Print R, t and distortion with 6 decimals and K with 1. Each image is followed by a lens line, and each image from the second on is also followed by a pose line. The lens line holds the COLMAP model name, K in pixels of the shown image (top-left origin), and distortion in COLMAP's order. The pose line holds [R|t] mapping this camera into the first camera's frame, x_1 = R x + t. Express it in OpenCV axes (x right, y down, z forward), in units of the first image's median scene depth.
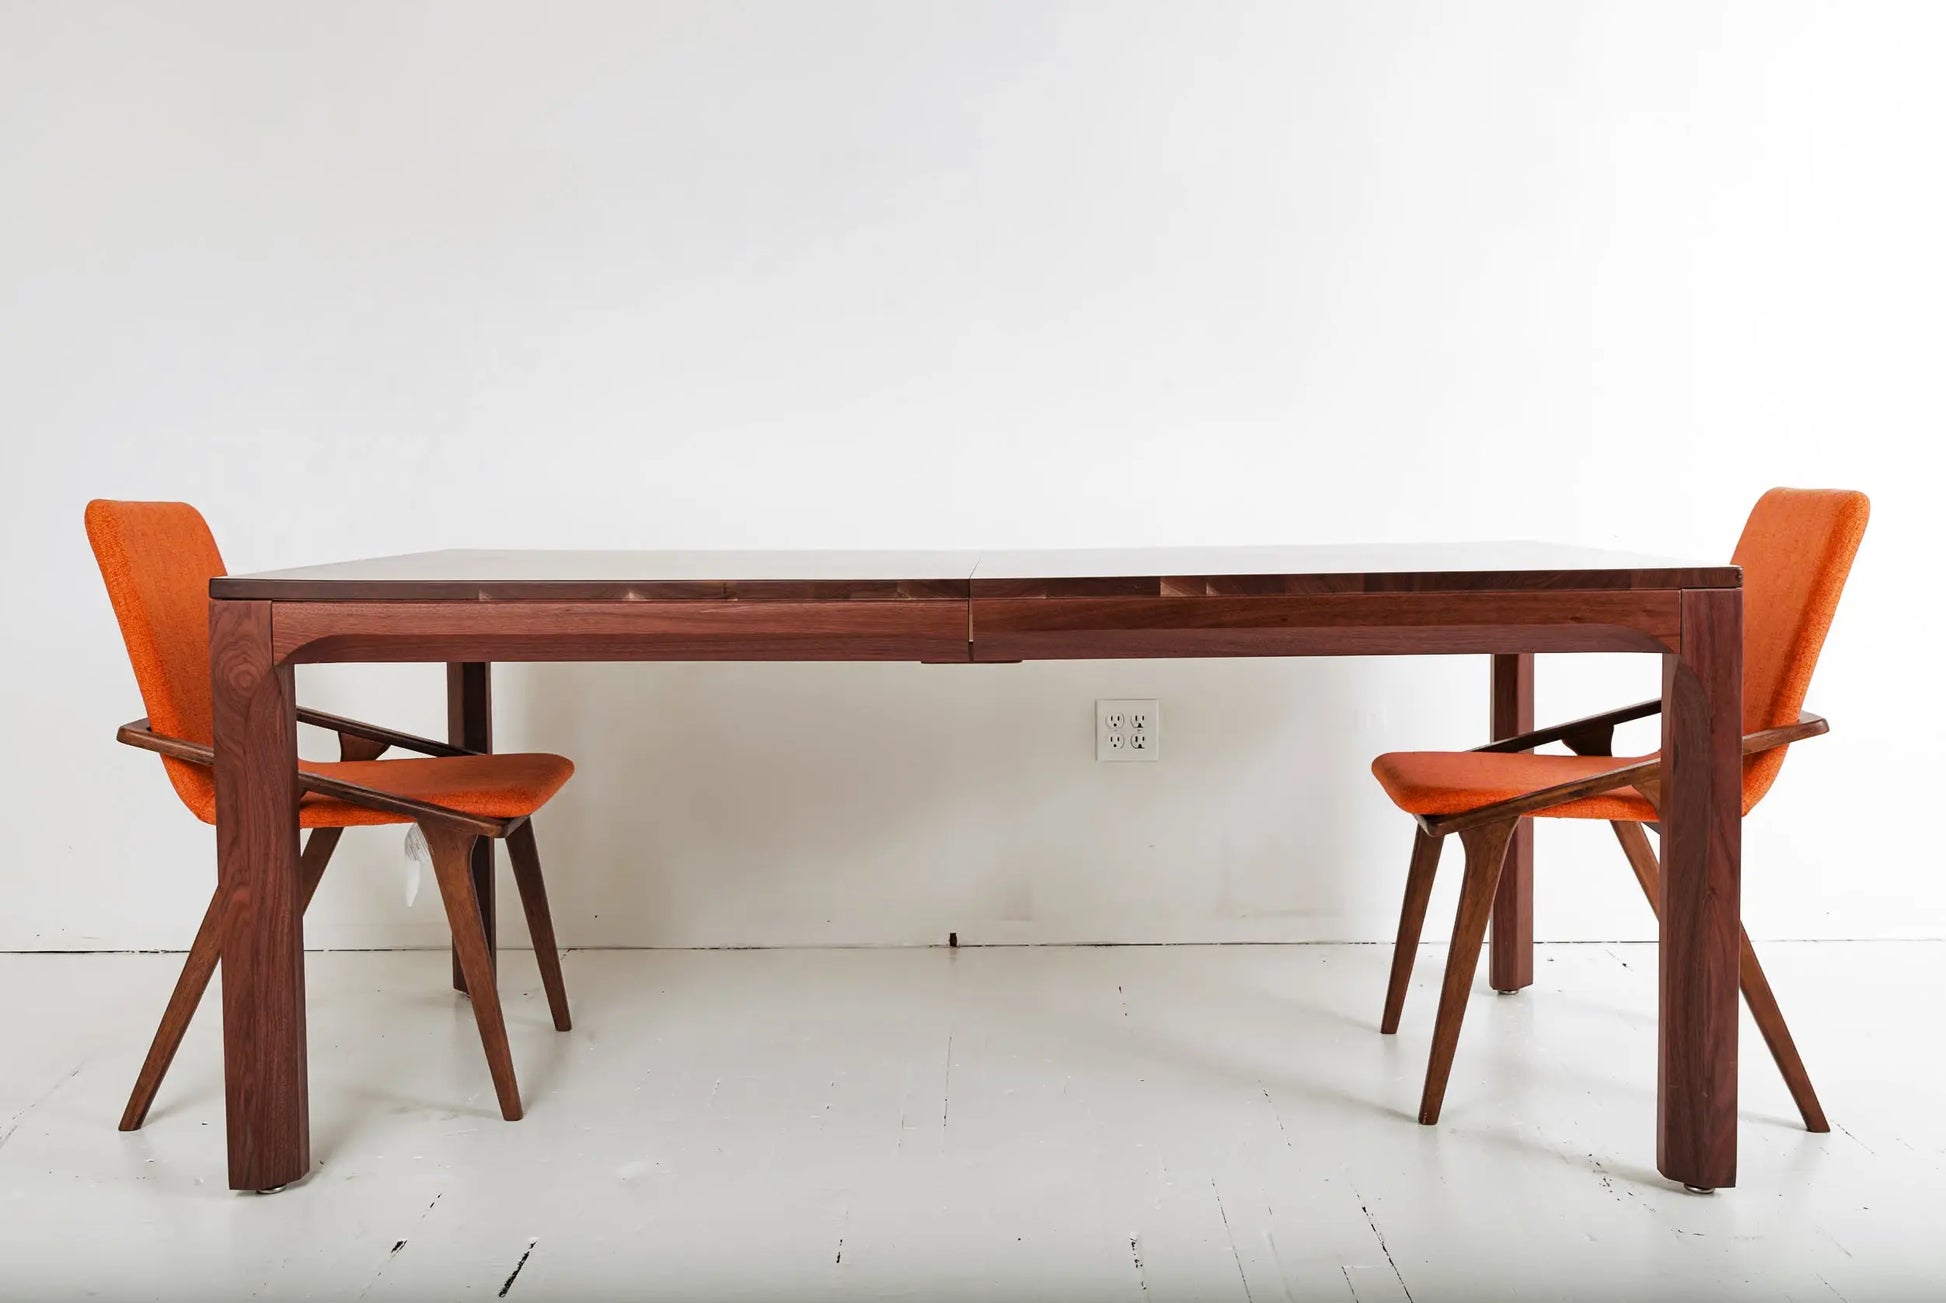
lens RADIAL K [[2052.3, 0, 996.3], [0, 2052.3, 675.0], [0, 0, 1]] dist [0.052385, -0.021303]
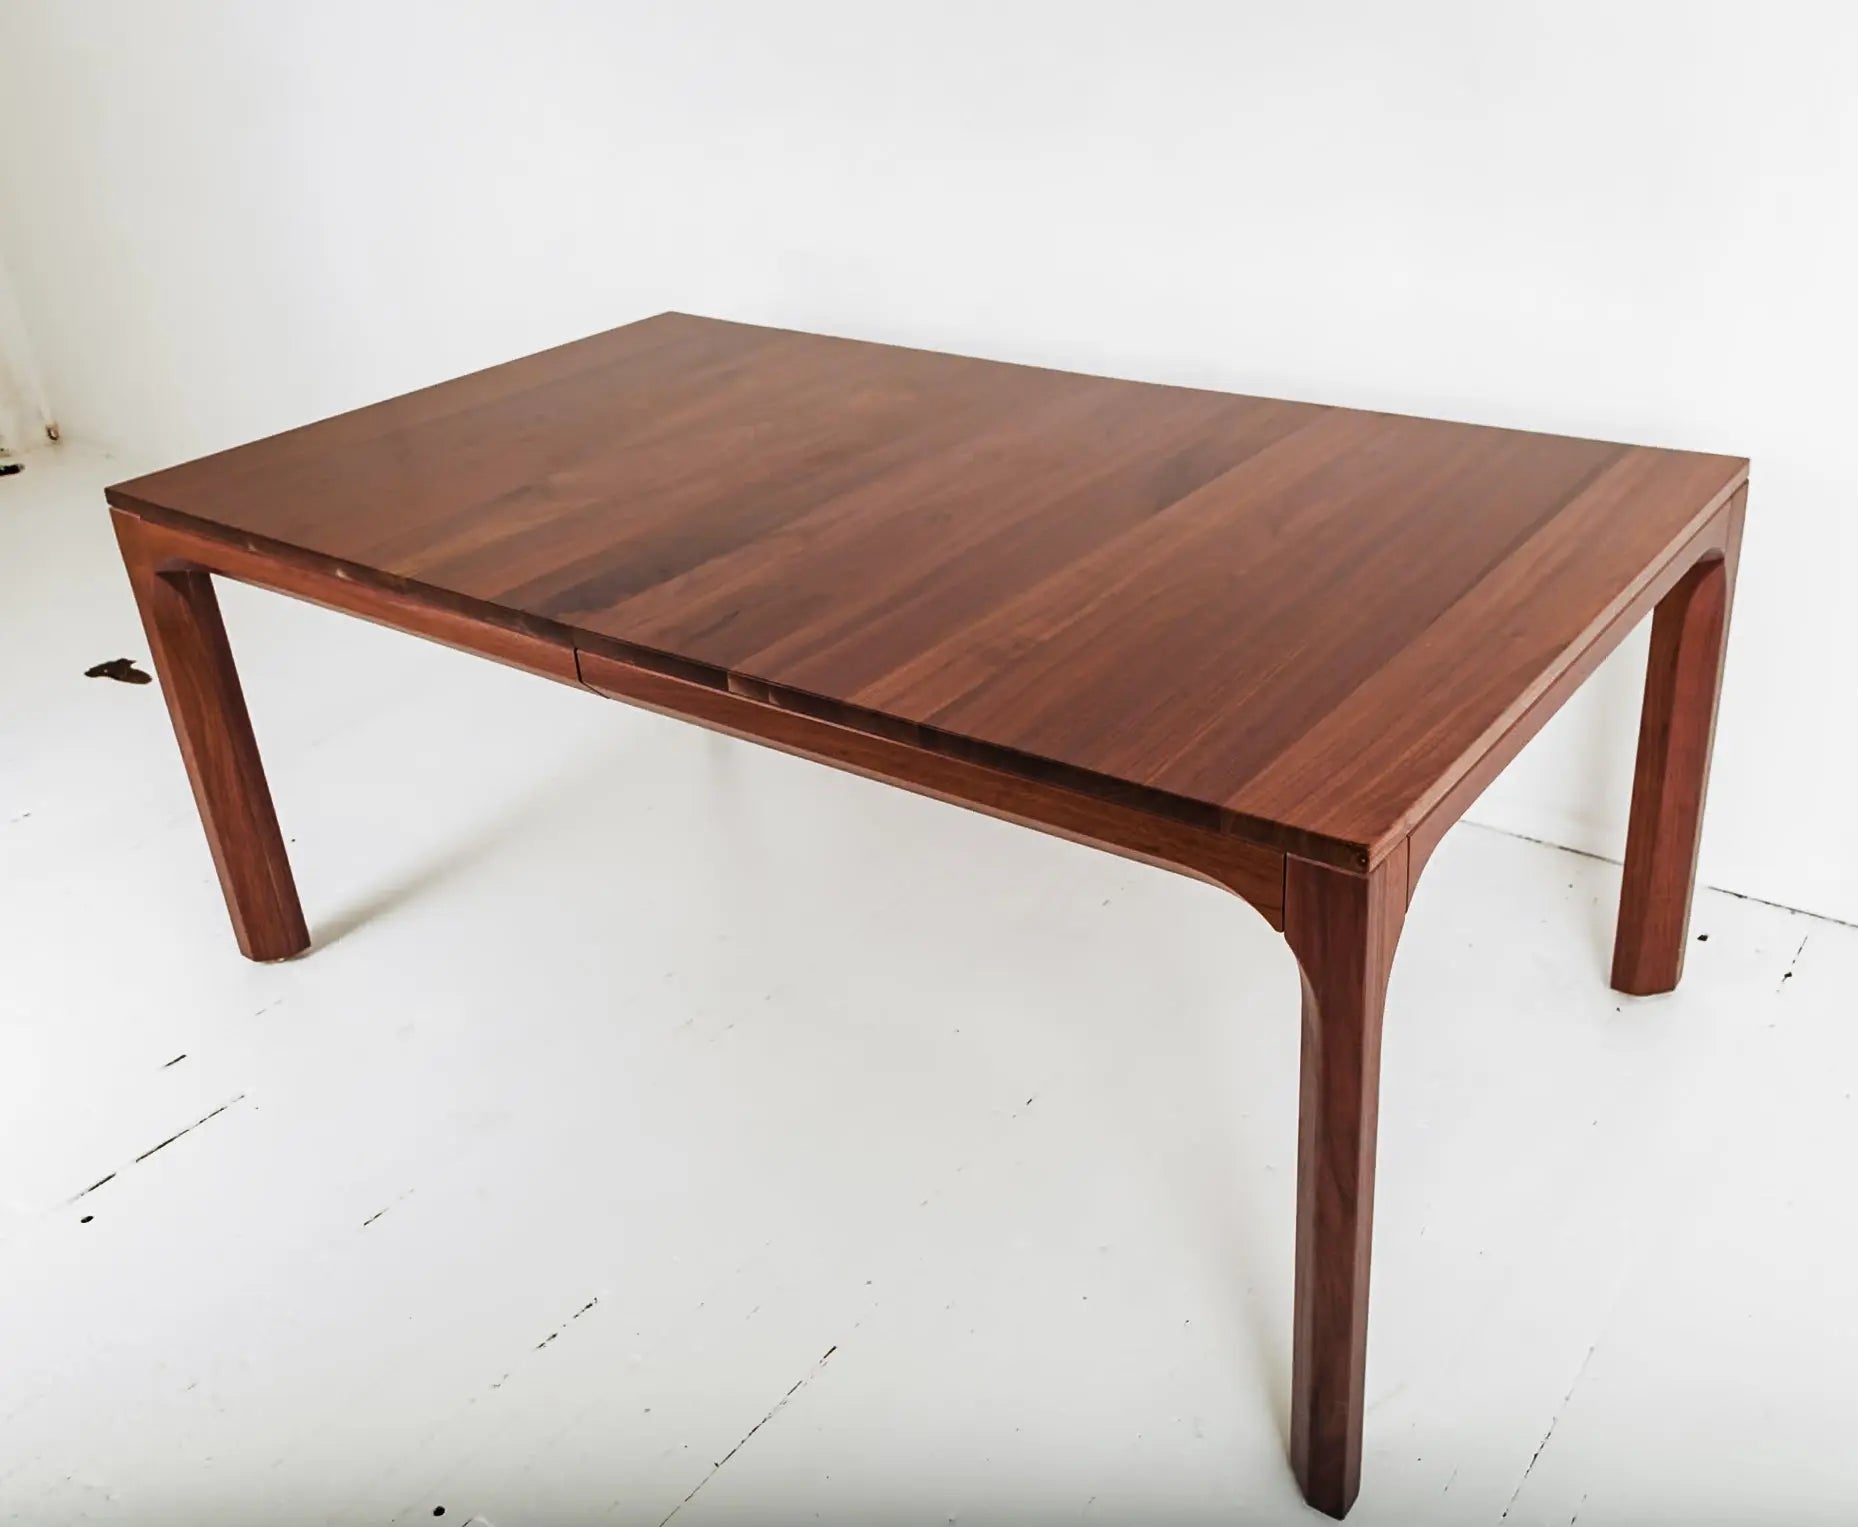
lens RADIAL K [[1769.2, 0, 997.8], [0, 1769.2, 725.6], [0, 0, 1]] dist [0.016106, 0.006919]
pose [[0.818629, 0.228105, -0.527081, 0.541096], [-0.008918, 0.922682, 0.385459, -0.298379], [0.574253, -0.310847, 0.757368, 0.503591]]
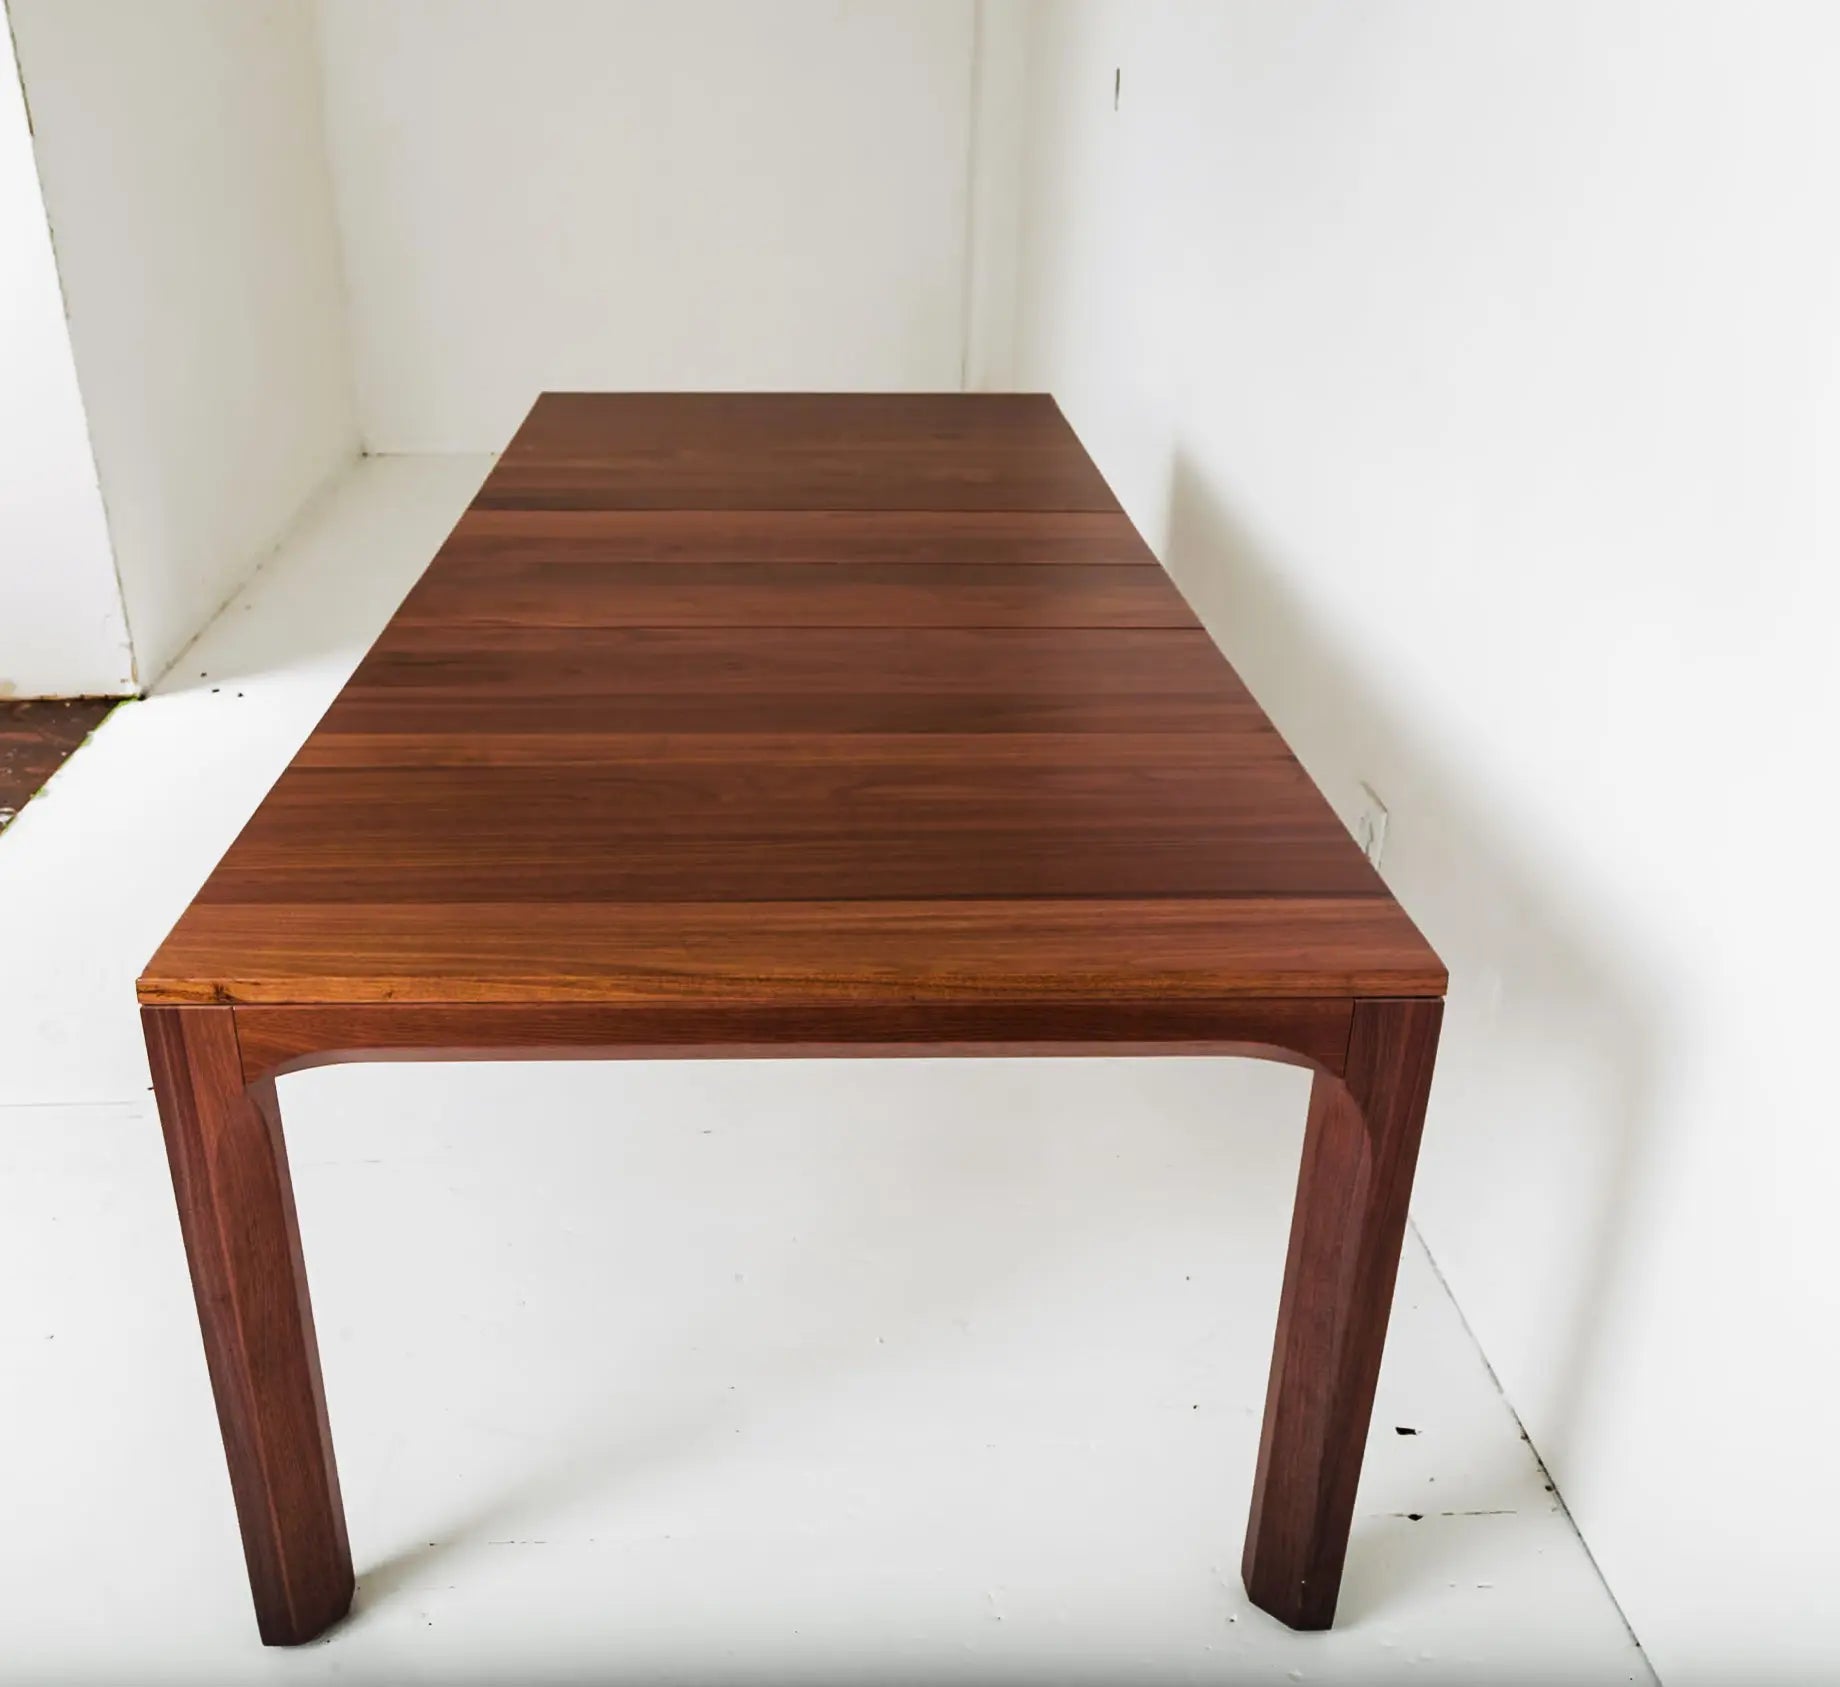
lens RADIAL K [[1723.3, 0, 840.4], [0, 1723.3, 841.0], [0, 0, 1]] dist [-0.006756, 0.004293]
pose [[0.029549, 0.435859, -0.899530, 0.843401], [-0.097804, 0.896865, 0.431355, -0.354323], [0.994767, 0.075231, 0.069130, 1.161400]]
